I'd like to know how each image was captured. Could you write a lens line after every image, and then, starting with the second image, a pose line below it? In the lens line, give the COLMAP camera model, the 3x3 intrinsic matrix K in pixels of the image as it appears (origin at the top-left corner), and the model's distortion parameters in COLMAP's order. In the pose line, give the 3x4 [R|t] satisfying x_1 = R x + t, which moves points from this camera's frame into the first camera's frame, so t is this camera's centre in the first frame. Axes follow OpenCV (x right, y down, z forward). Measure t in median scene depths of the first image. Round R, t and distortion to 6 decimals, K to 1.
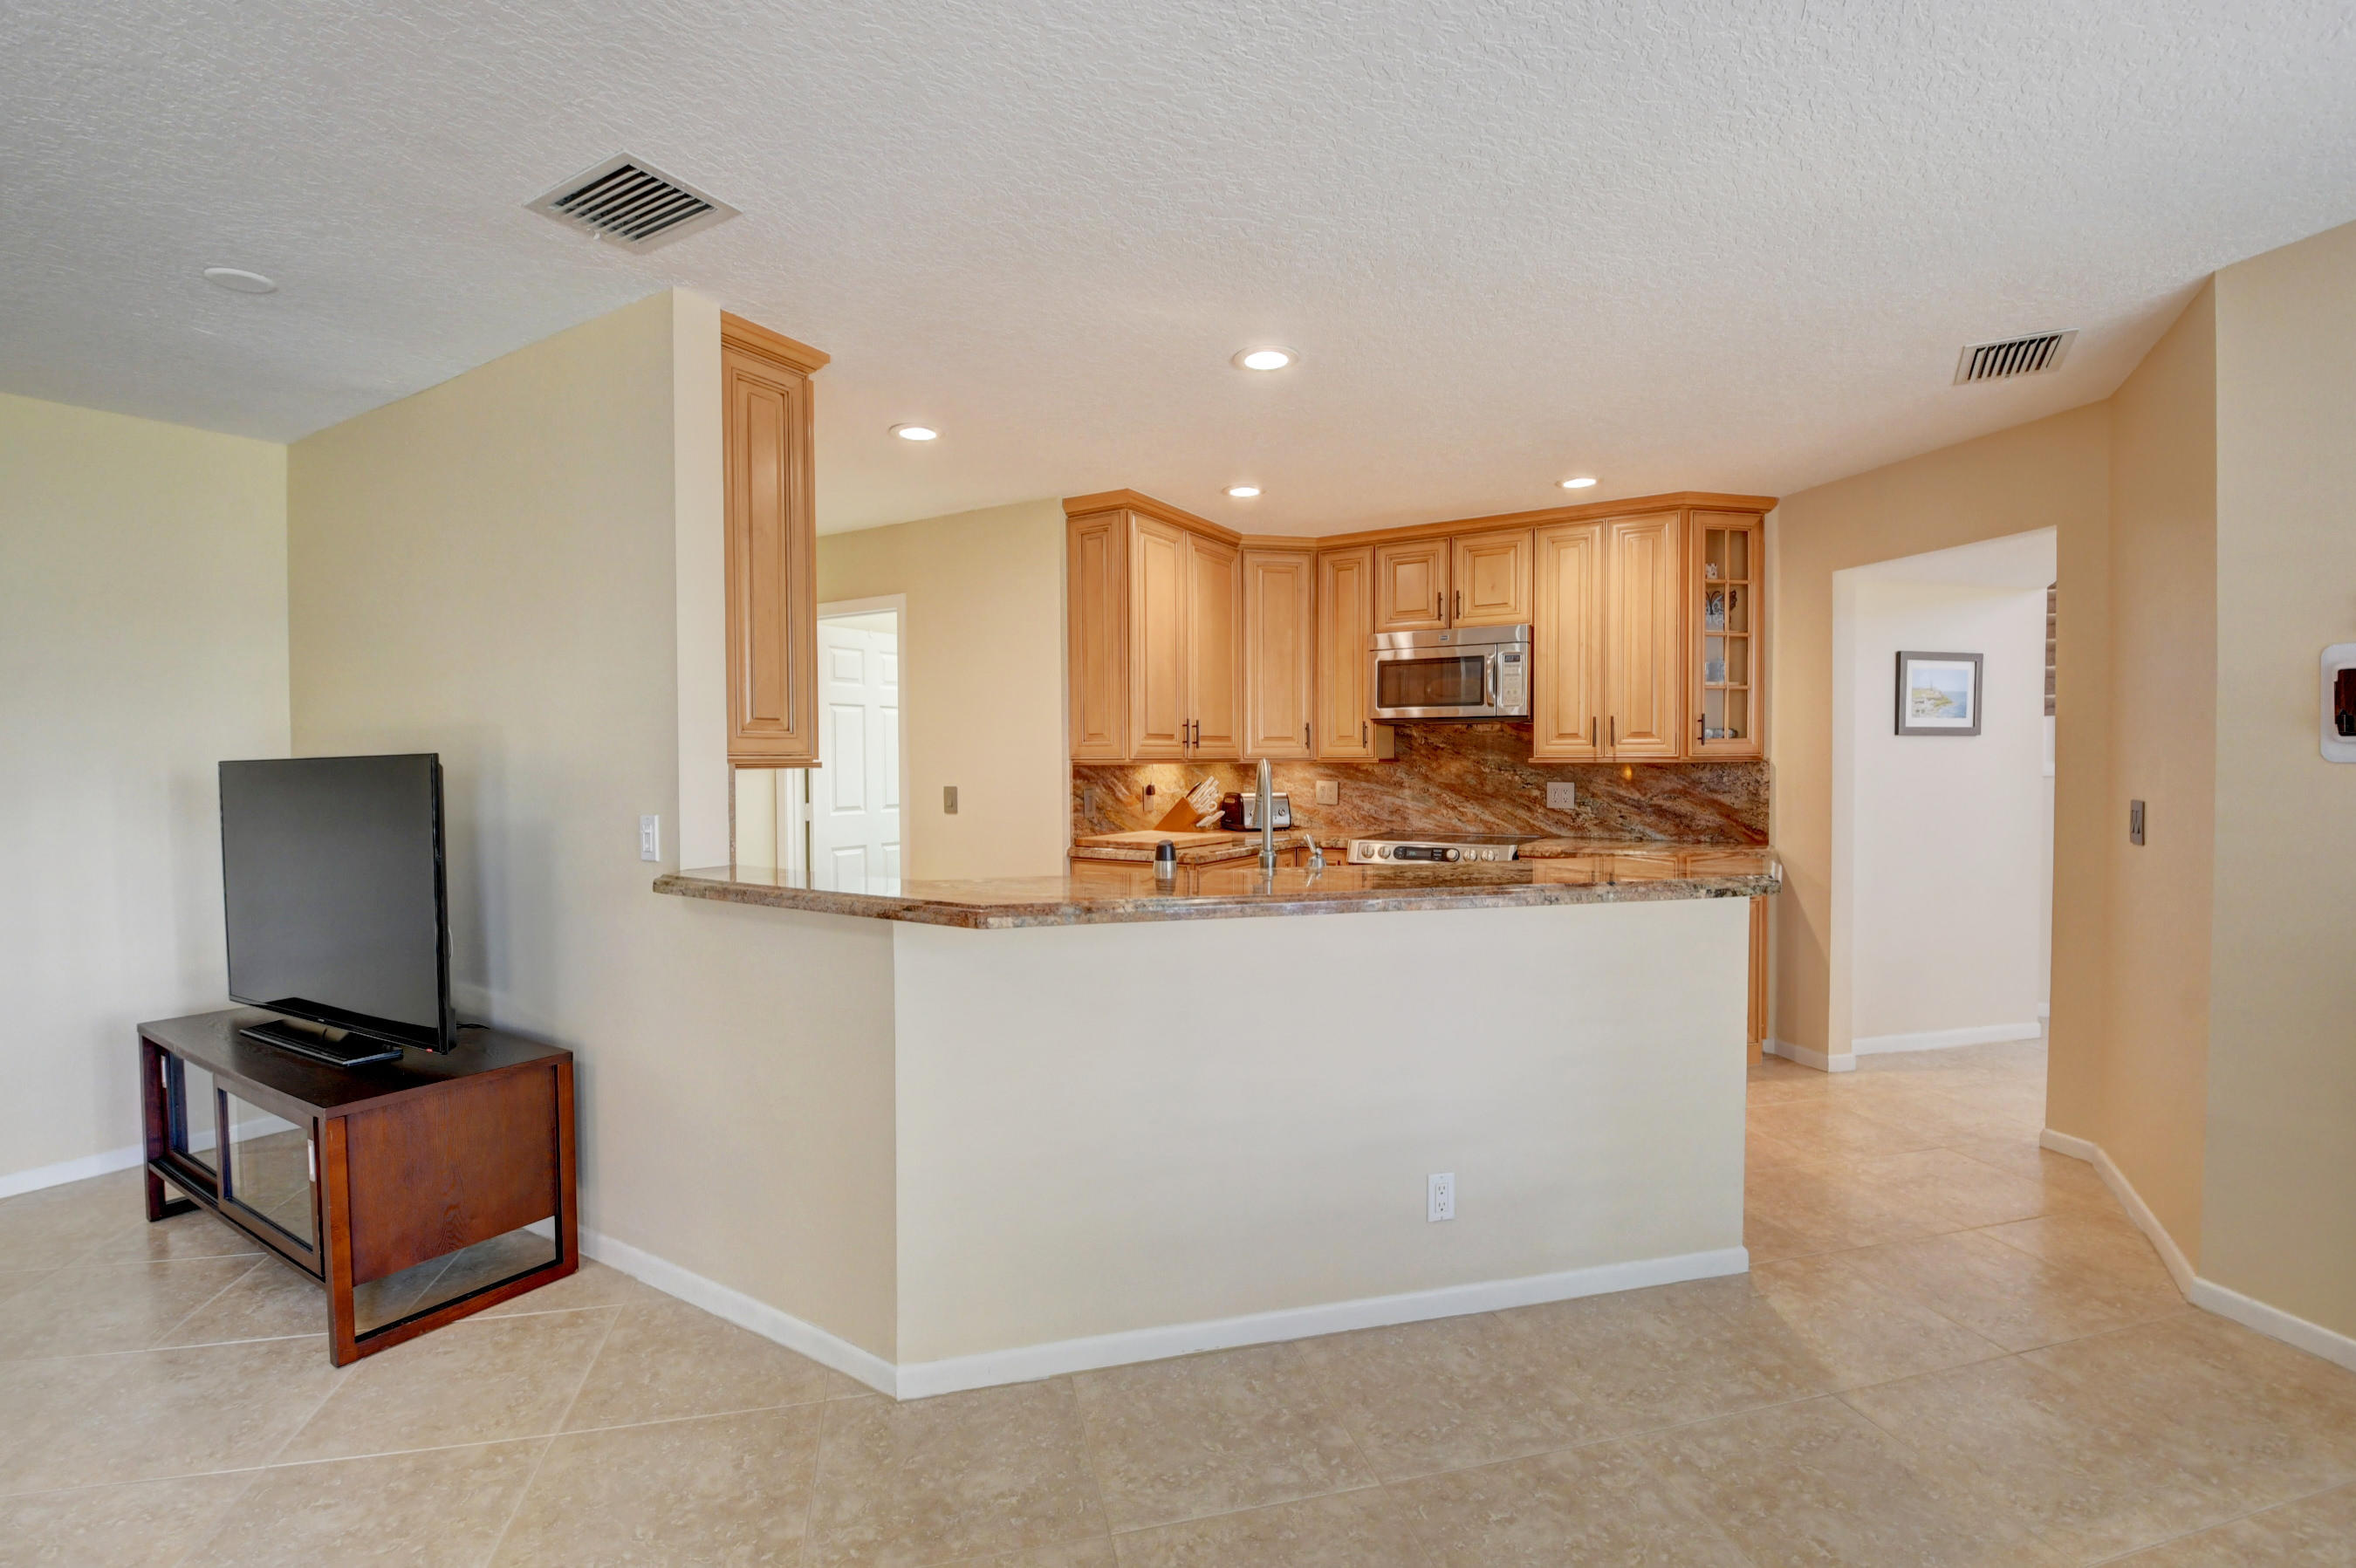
lens RADIAL K [[1042.9, 0, 1176.7], [0, 1042.9, 772.7], [0, 0, 1]] dist [0.011982, -0.023081]
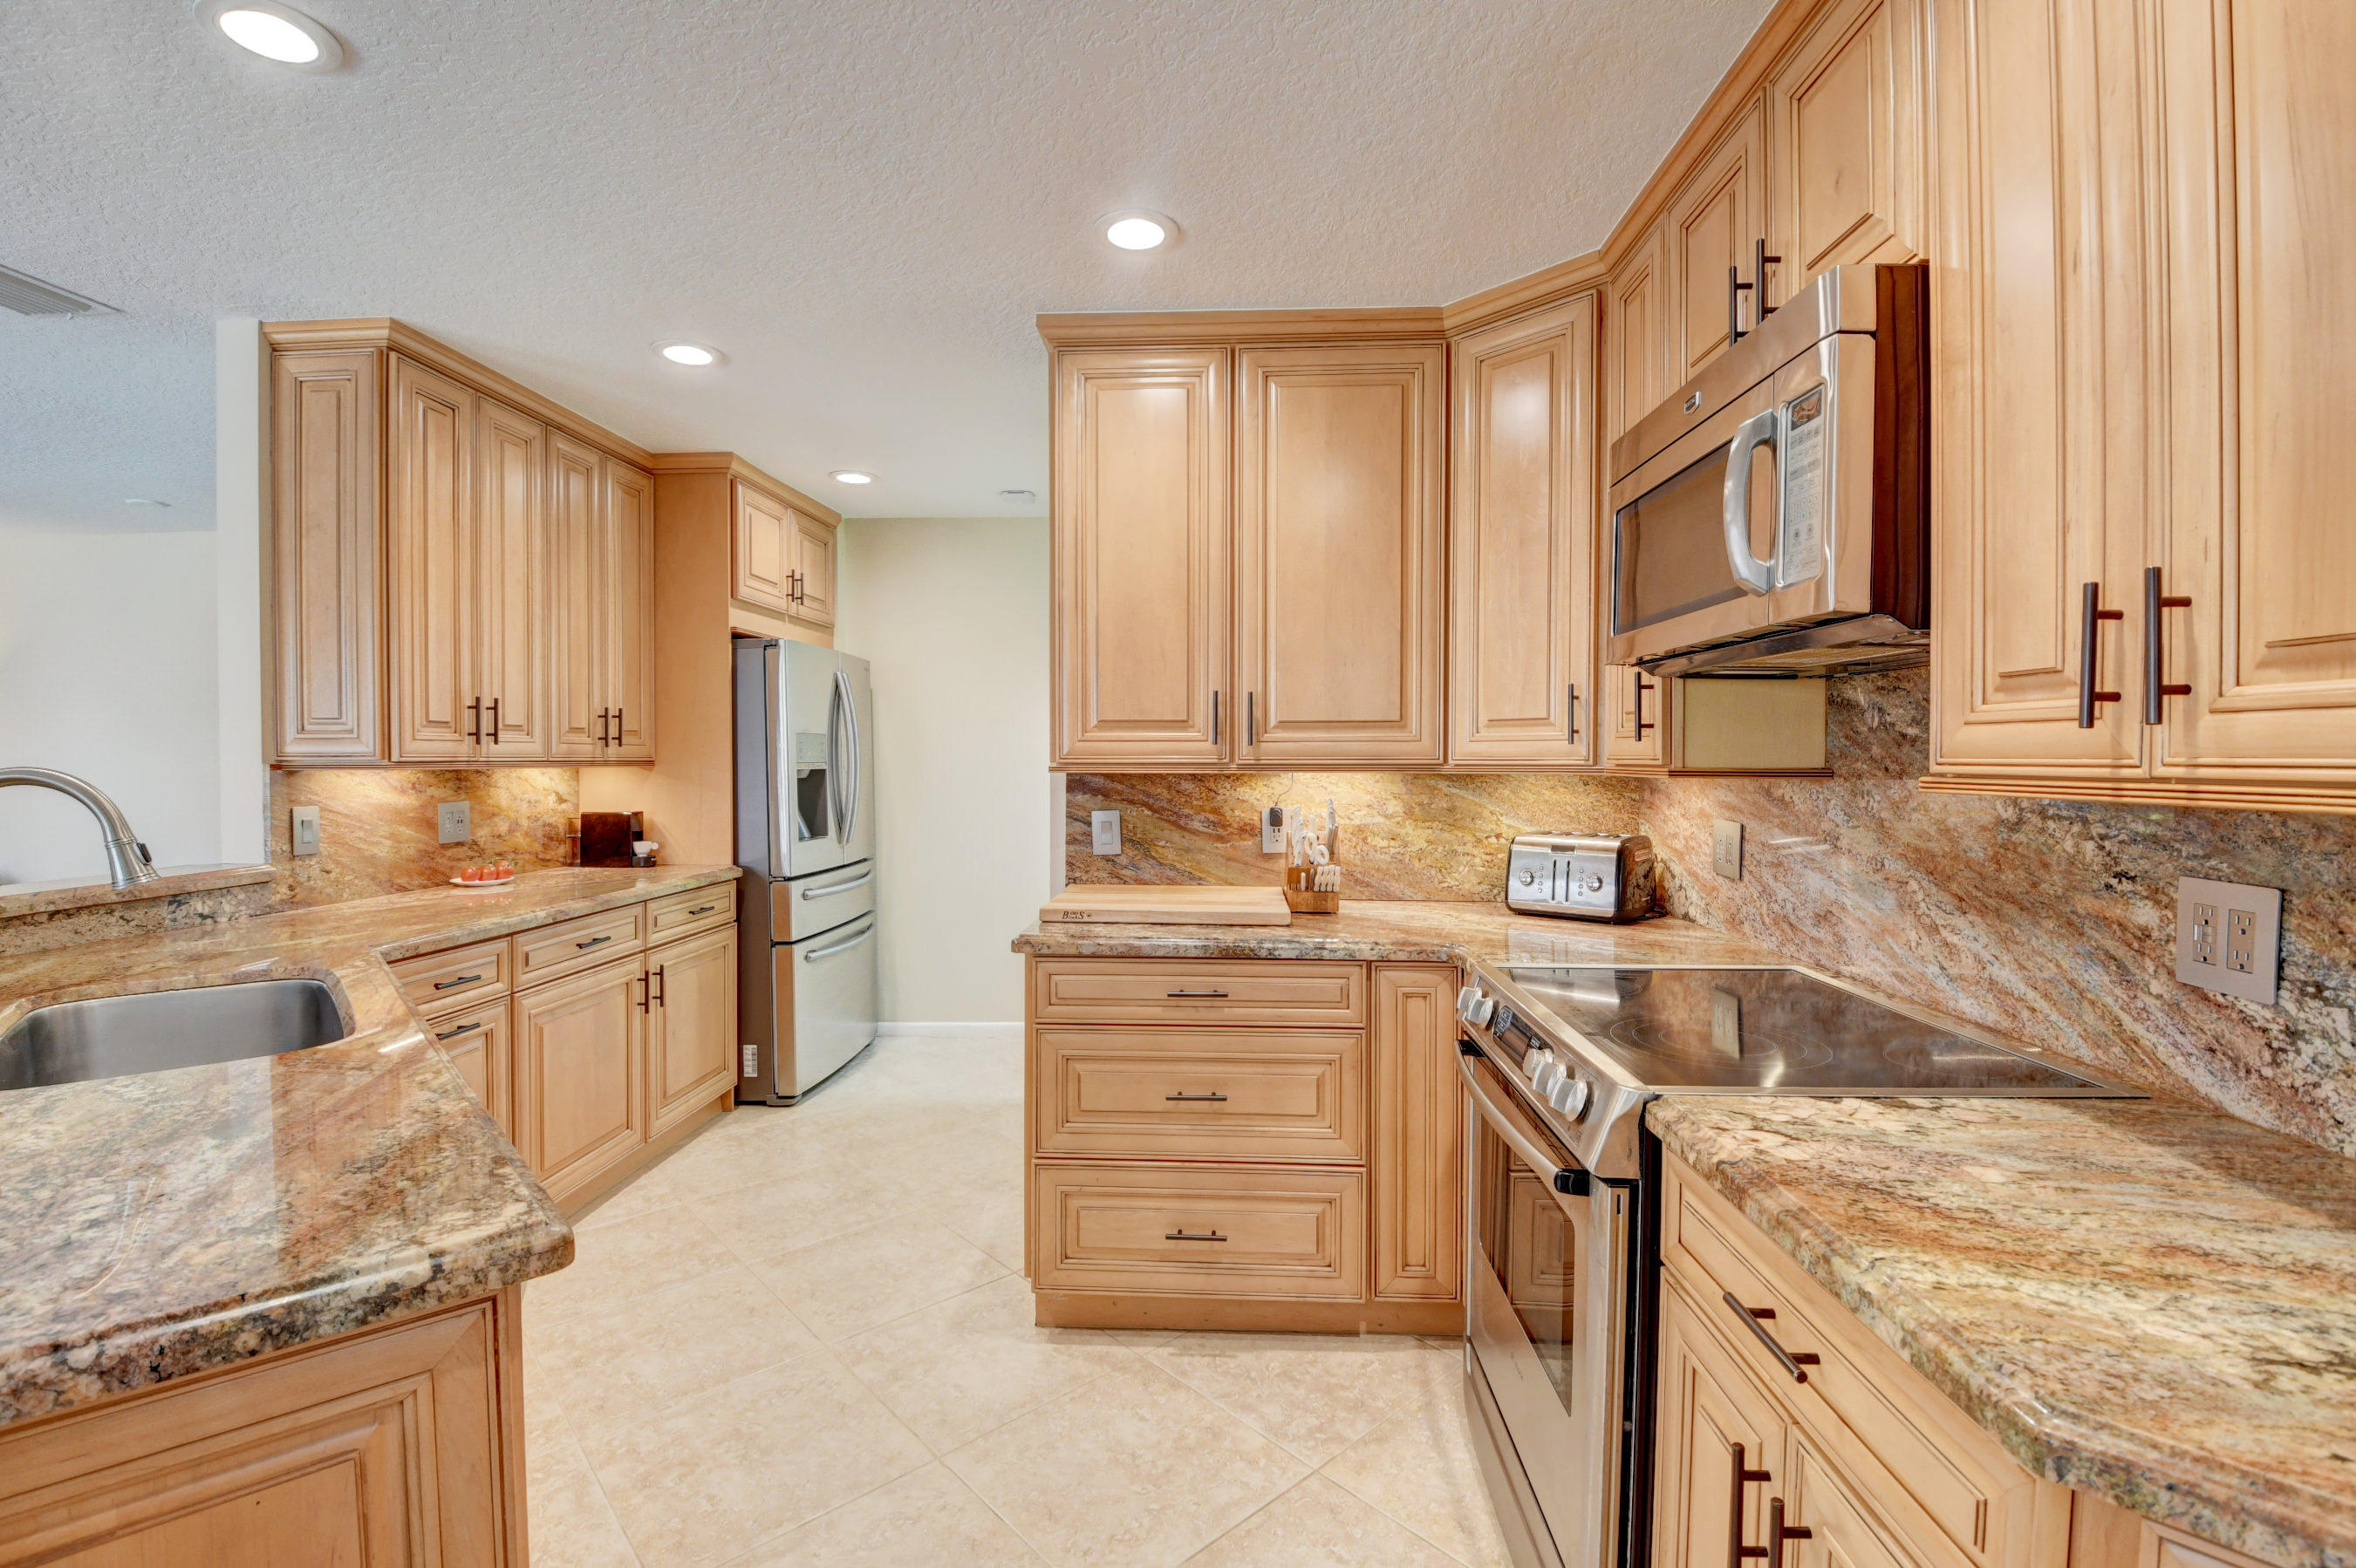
lens RADIAL K [[1042.8, 0, 1176.7], [0, 1042.8, 772.7], [0, 0, 1]] dist [0.011982, -0.023081]
pose [[0.467703, 0.017783, -0.883707, 0.482440], [-0.017129, 0.999792, 0.011053, -0.014196], [0.883720, 0.009967, 0.467910, 0.718758]]
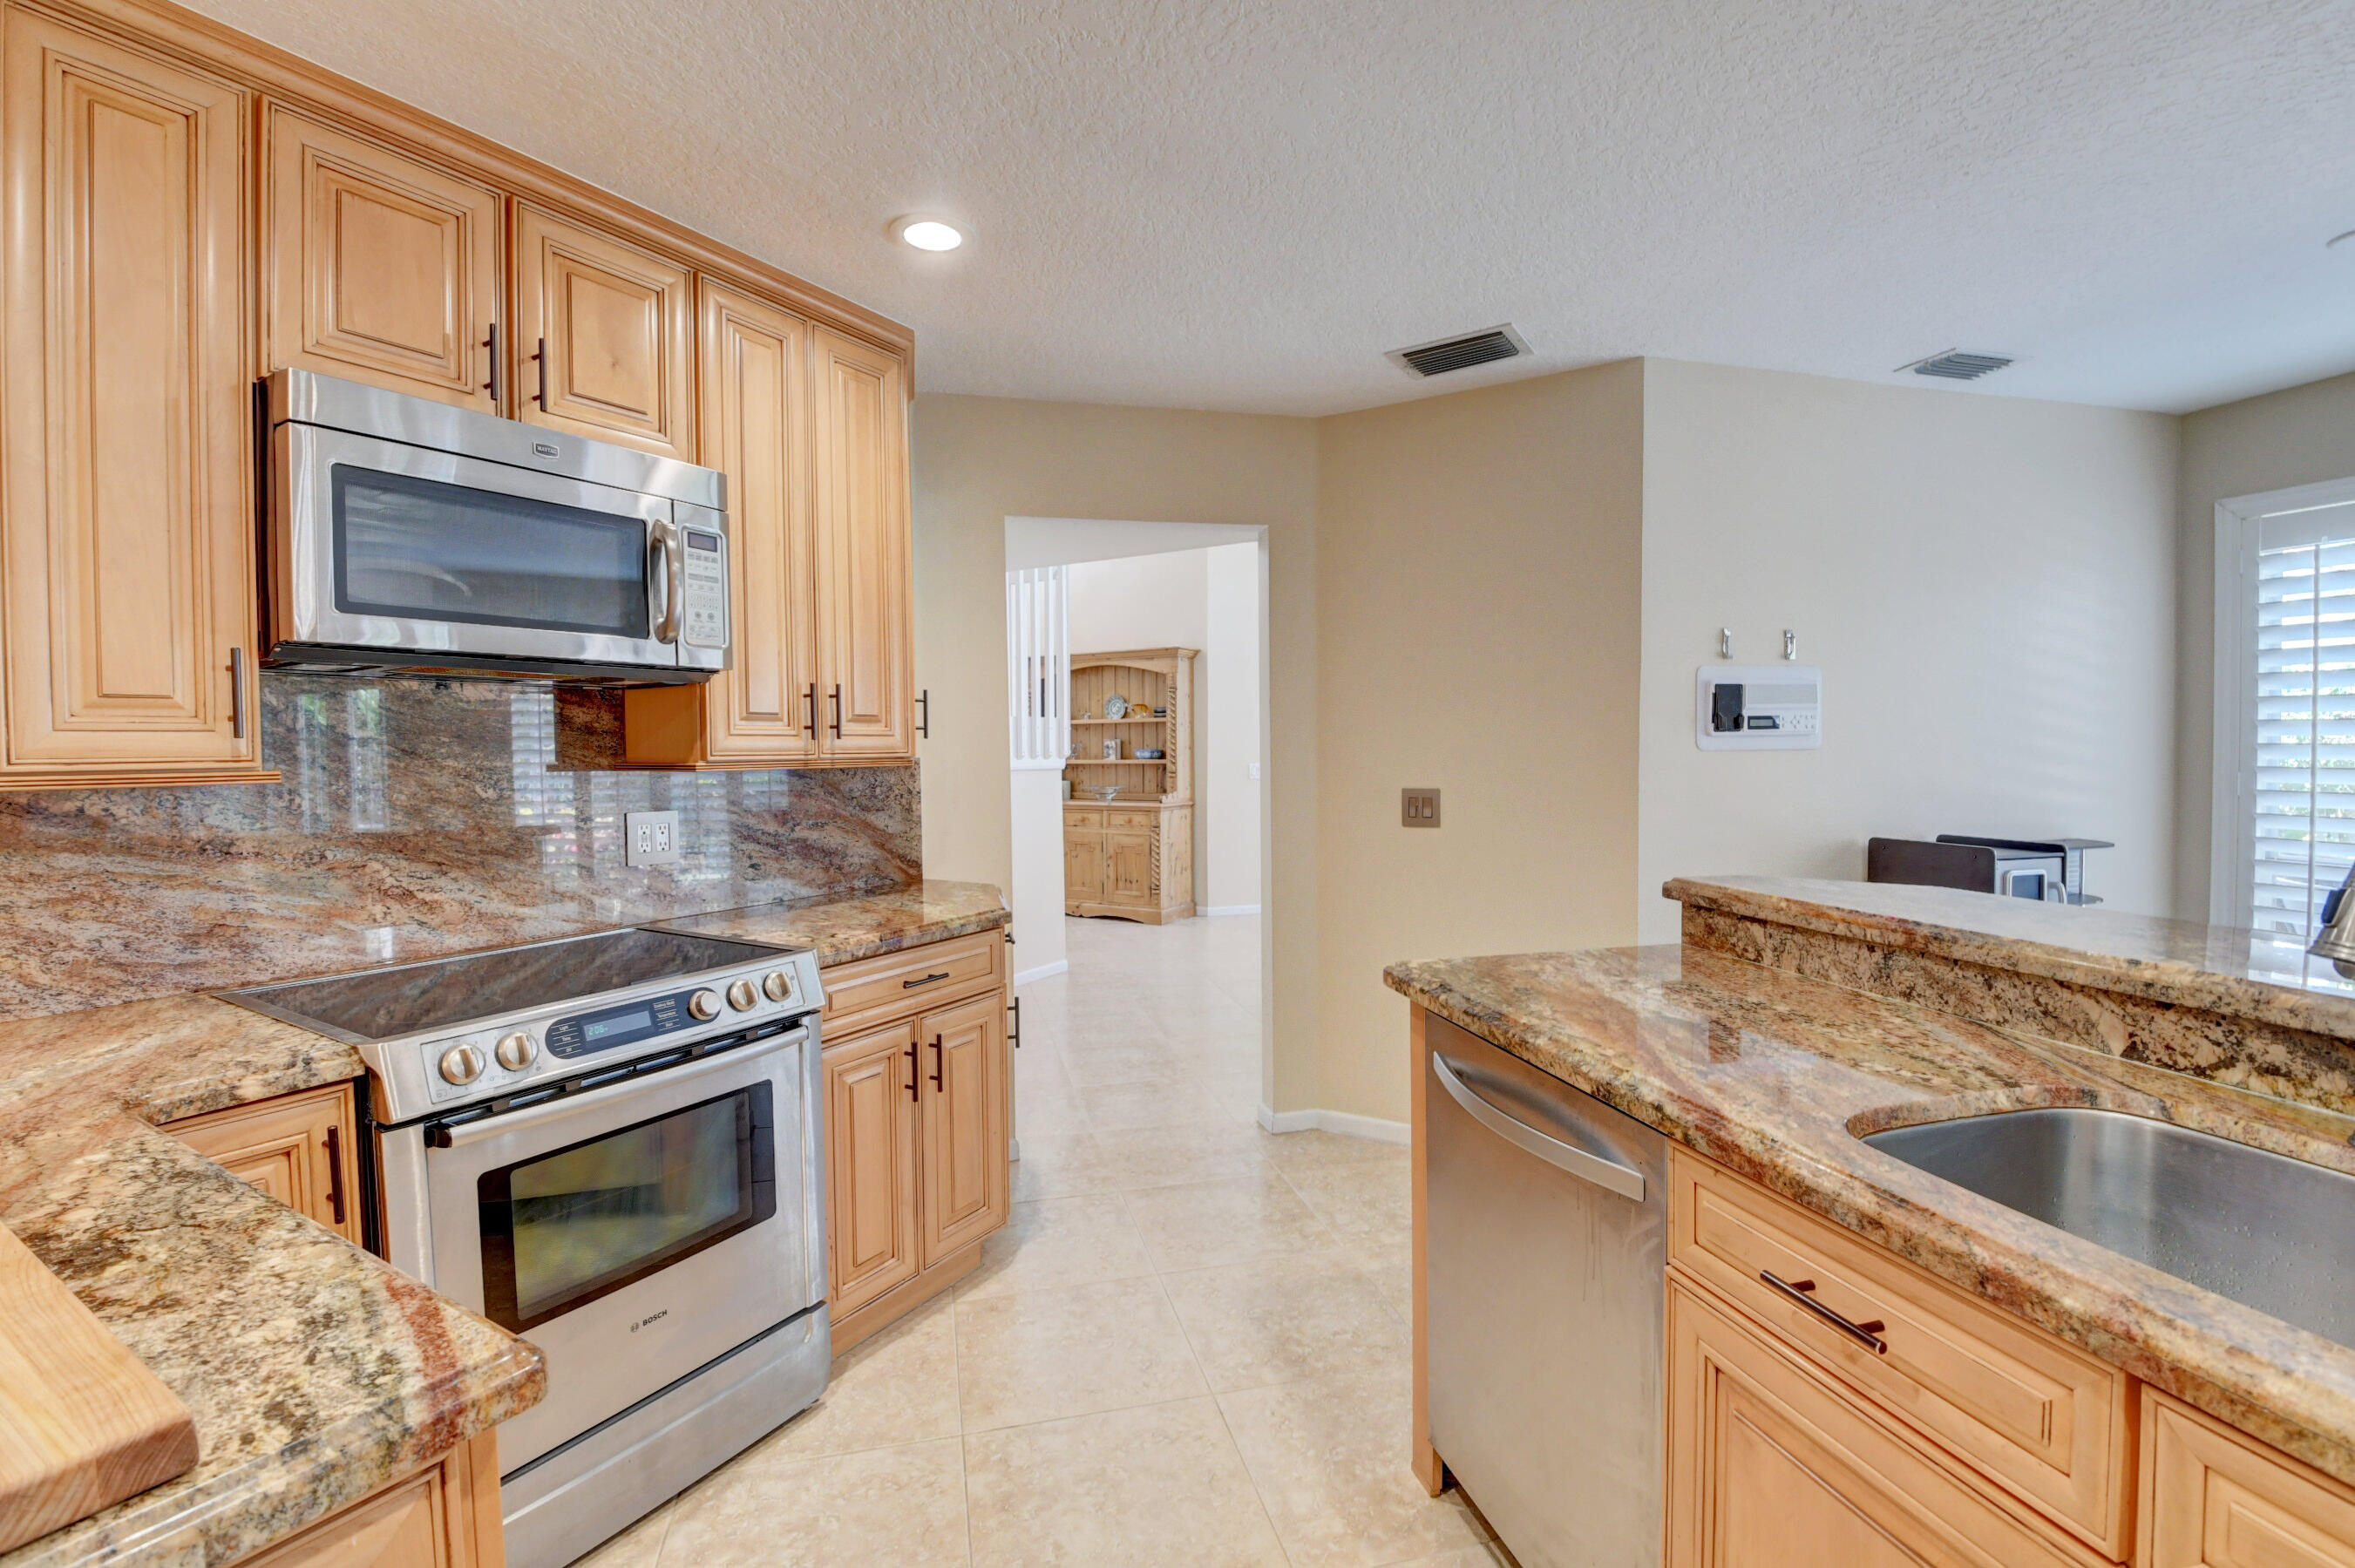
lens RADIAL K [[1042.5, 0, 1176.2], [0, 1042.5, 772.7], [0, 0, 1]] dist [0.011982, -0.023081]
pose [[-0.003661, -0.021312, 0.999766, -0.133155], [0.027250, 0.999399, 0.021404, -0.013523], [-0.999622, 0.027322, -0.003078, 0.789820]]
